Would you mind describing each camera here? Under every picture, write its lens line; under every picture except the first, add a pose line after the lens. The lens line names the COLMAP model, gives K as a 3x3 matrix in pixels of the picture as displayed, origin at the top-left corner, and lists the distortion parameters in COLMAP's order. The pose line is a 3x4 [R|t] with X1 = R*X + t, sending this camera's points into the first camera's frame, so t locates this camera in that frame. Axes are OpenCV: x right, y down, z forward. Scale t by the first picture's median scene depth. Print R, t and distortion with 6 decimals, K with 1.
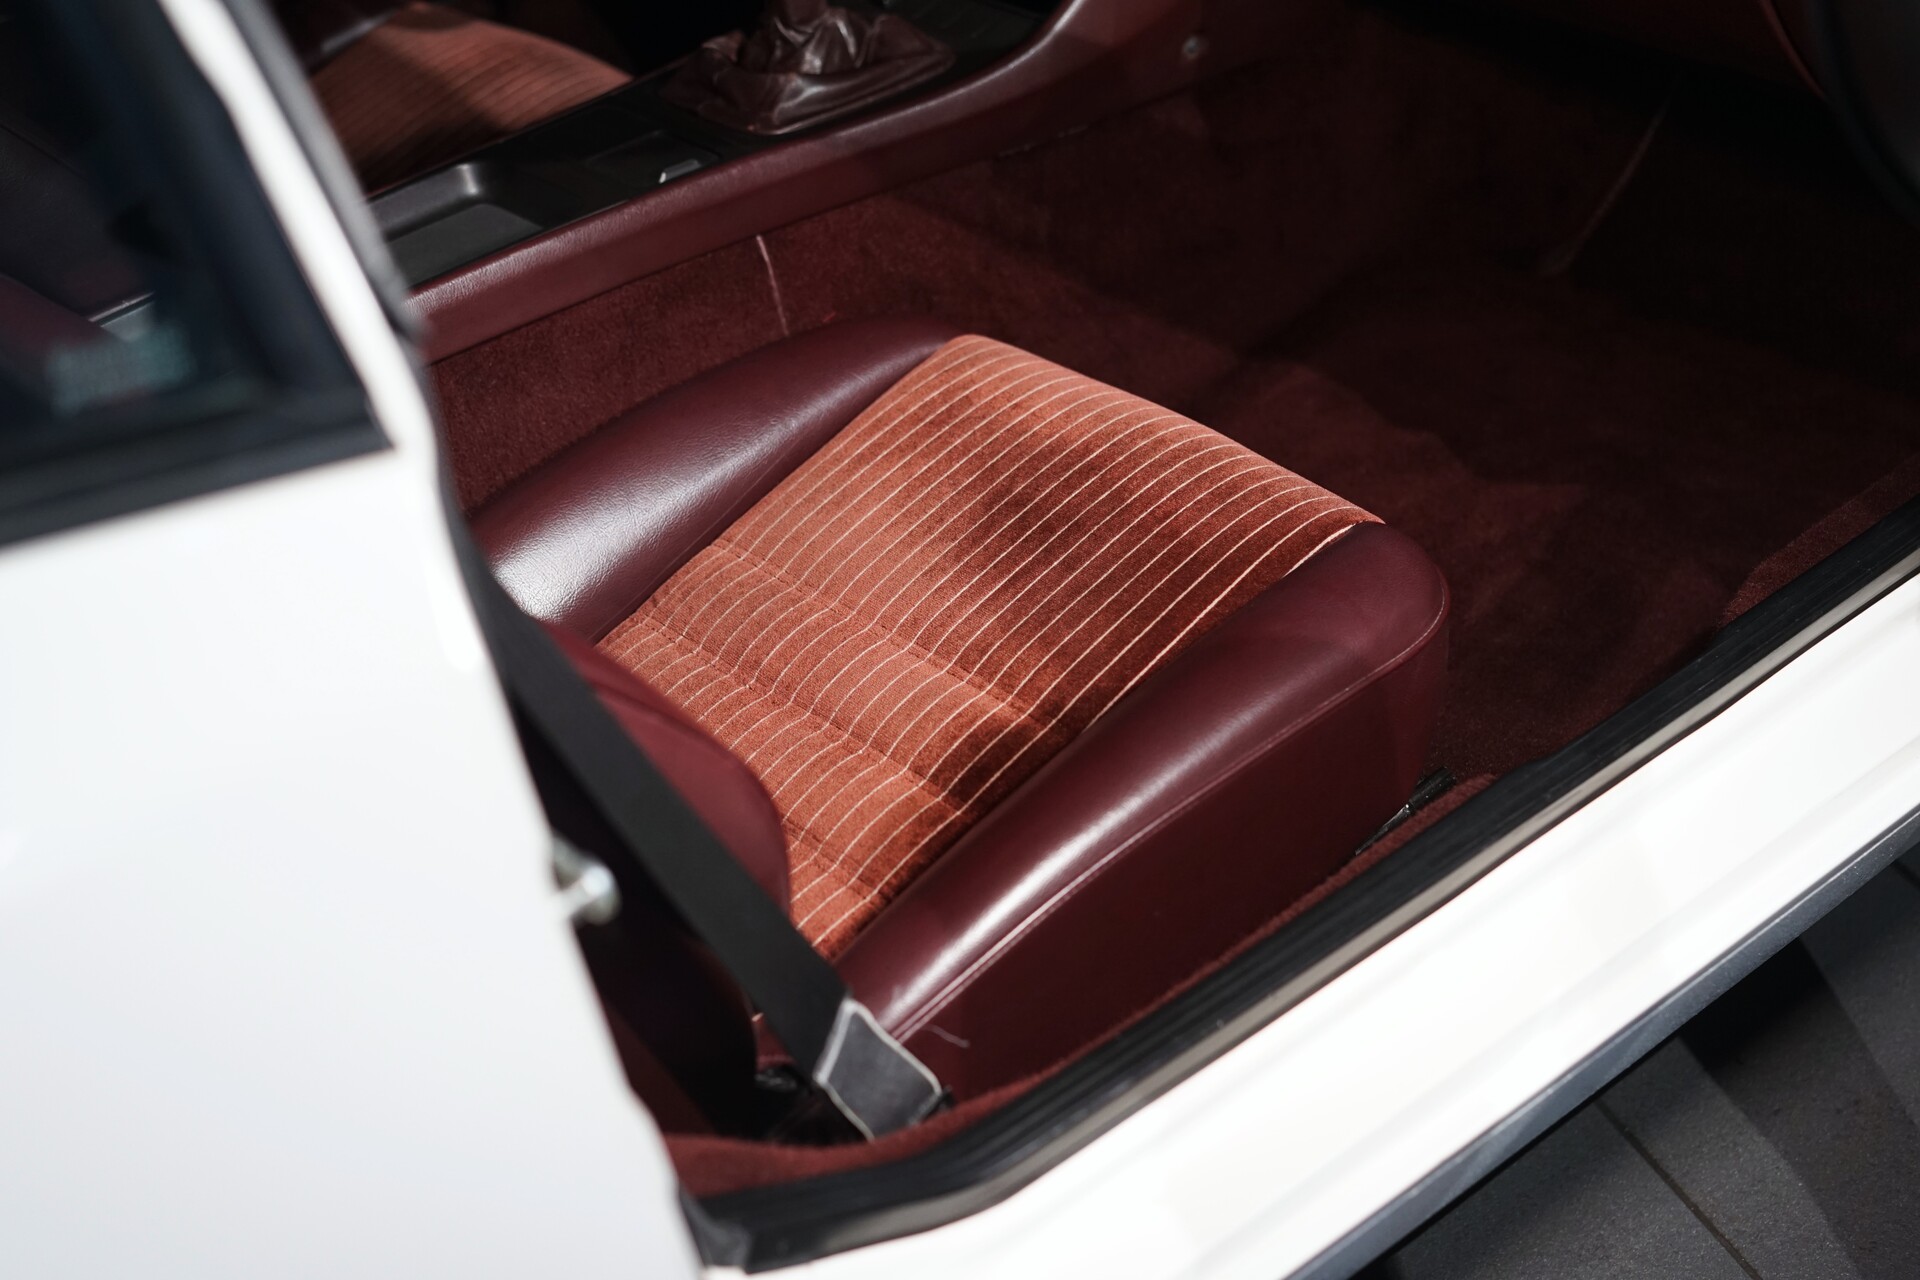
lens RADIAL K [[2990.8, 0, 960.0], [0, 2990.8, 640.0], [0, 0, 1]] dist [-0.005668, -0.006423]
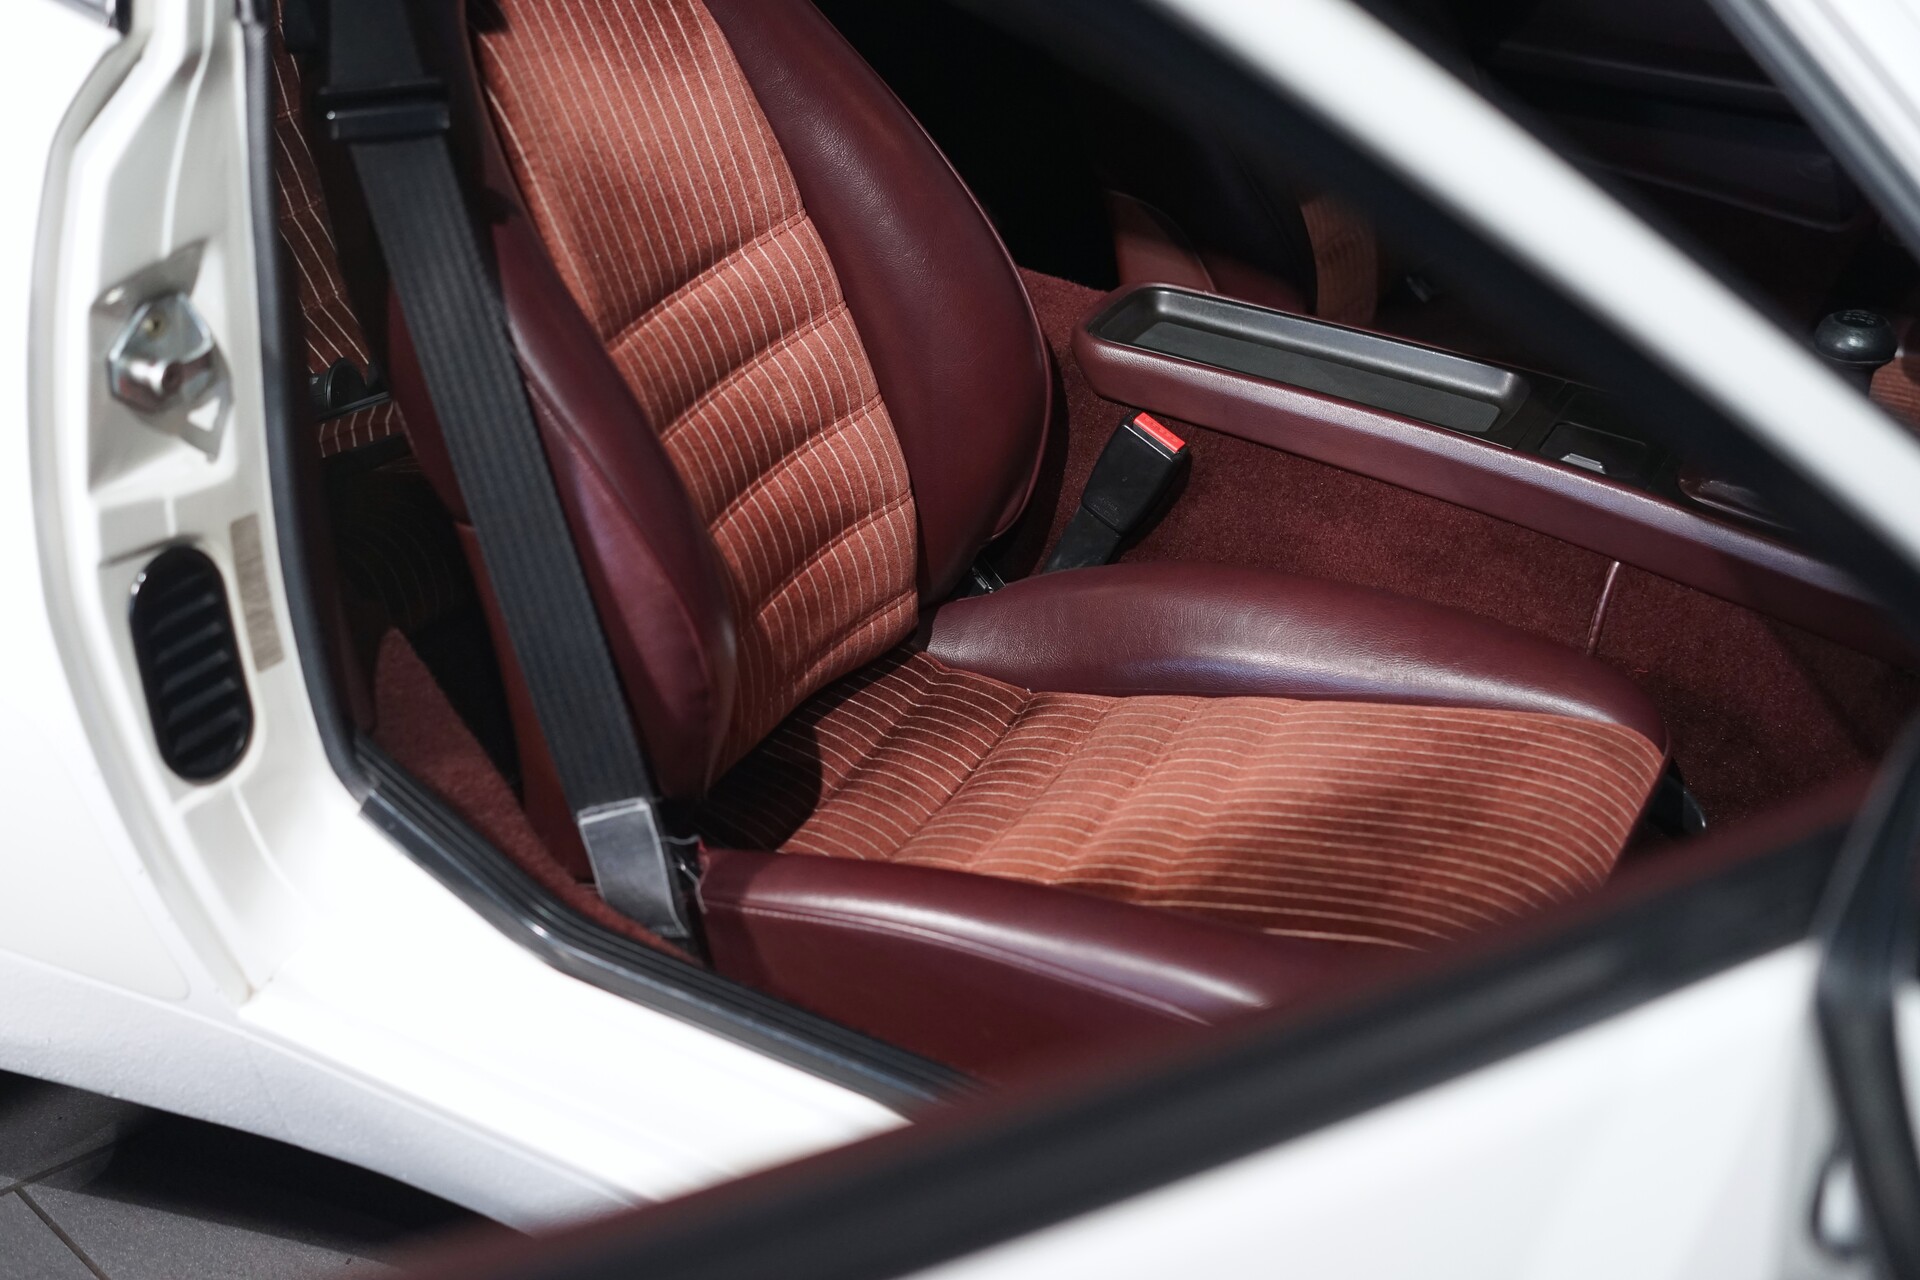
lens RADIAL K [[2990.8, 0, 960.0], [0, 2990.8, 640.0], [0, 0, 1]] dist [-0.005668, -0.006423]
pose [[0.366959, 0.549028, -0.750939, 0.710917], [-0.612493, 0.750179, 0.249168, -0.253561], [0.700138, 0.368510, 0.611561, 0.209554]]
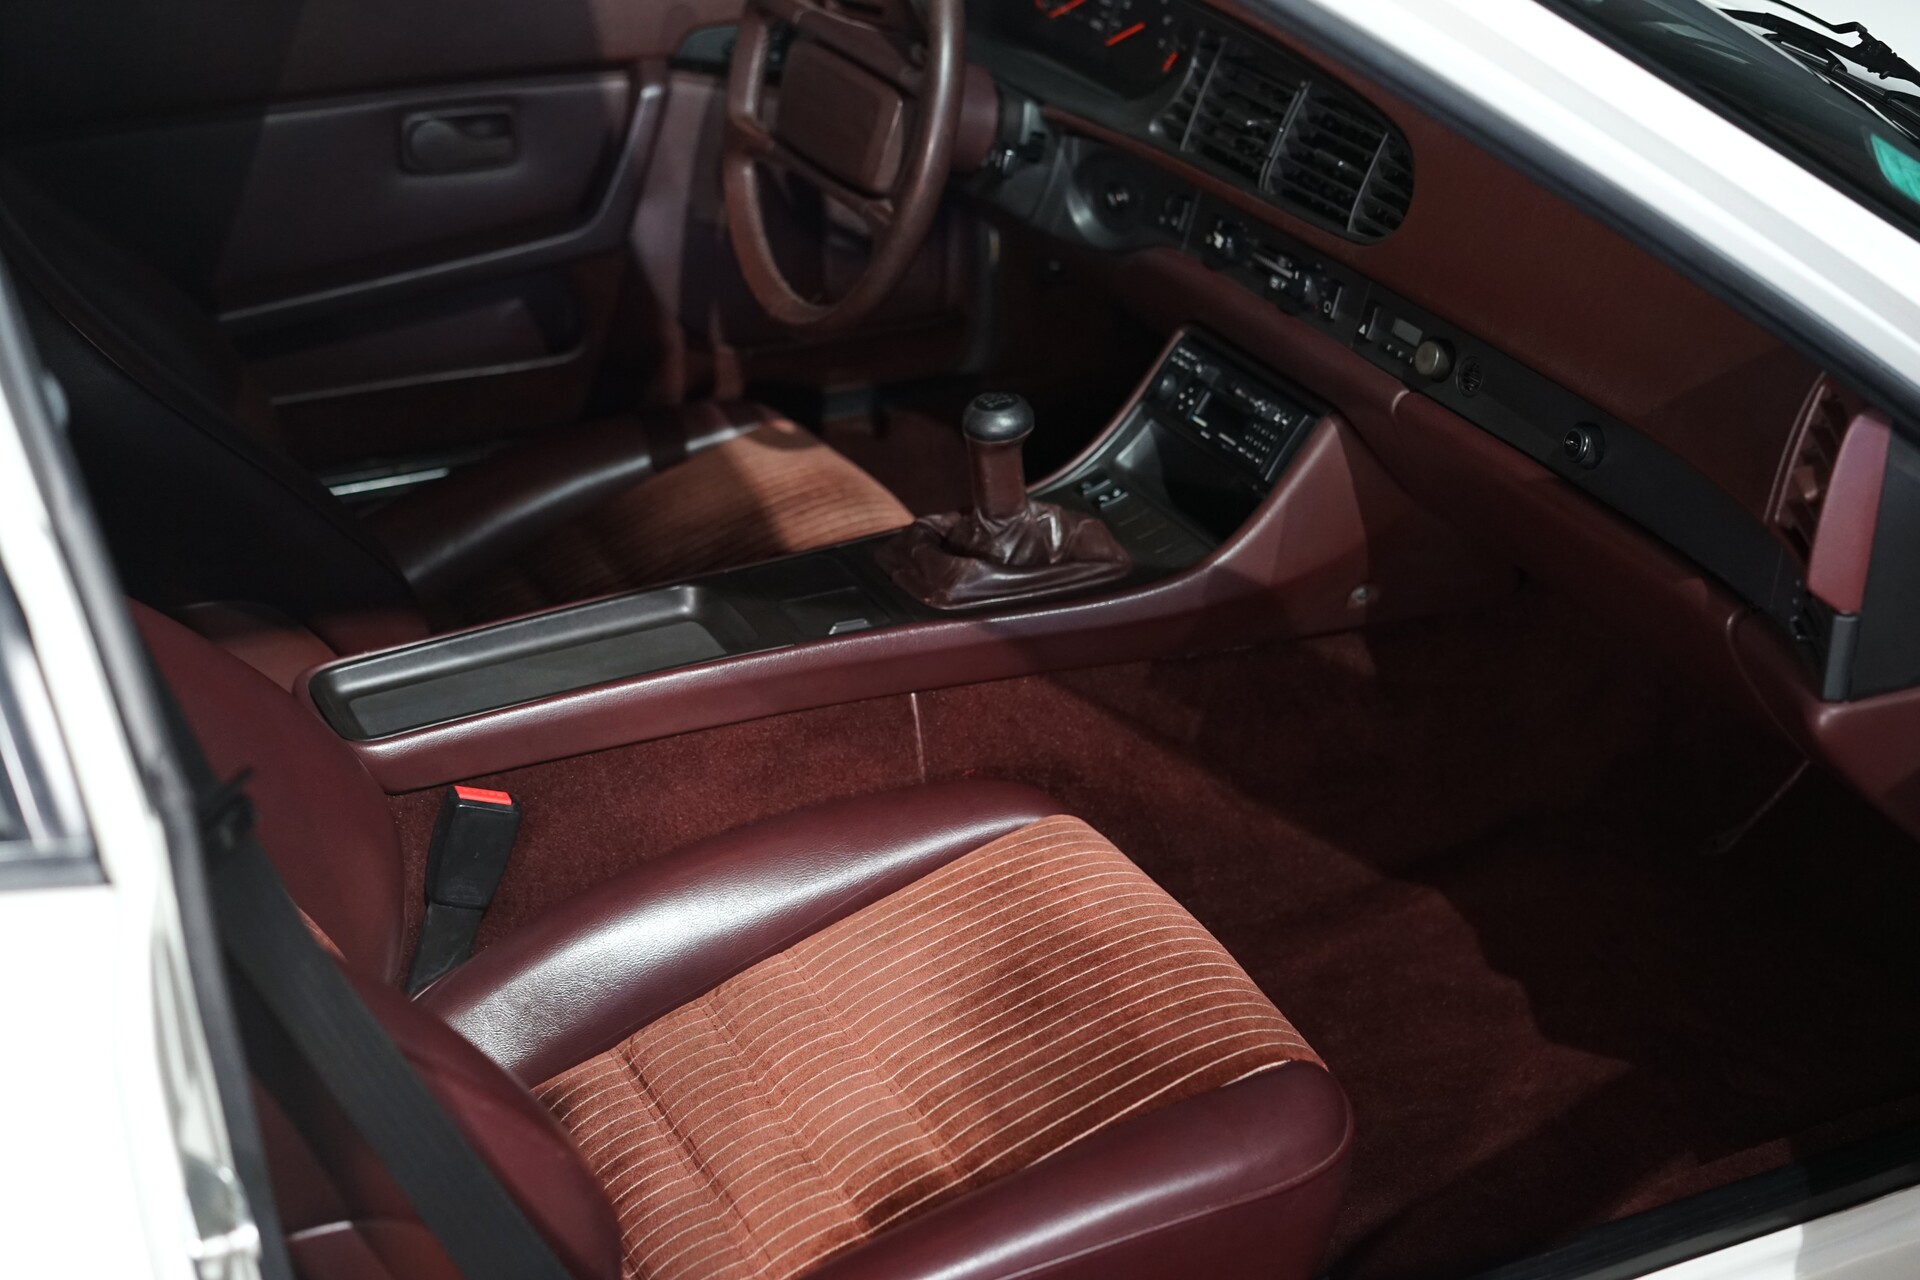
lens RADIAL K [[2990.8, 0, 960.0], [0, 2990.8, 640.0], [0, 0, 1]] dist [-0.005668, -0.006423]
pose [[0.953226, 0.186160, -0.238128, 0.235358], [-0.210777, 0.974068, -0.082248, -0.069171], [0.216641, 0.128593, 0.967745, -0.116422]]
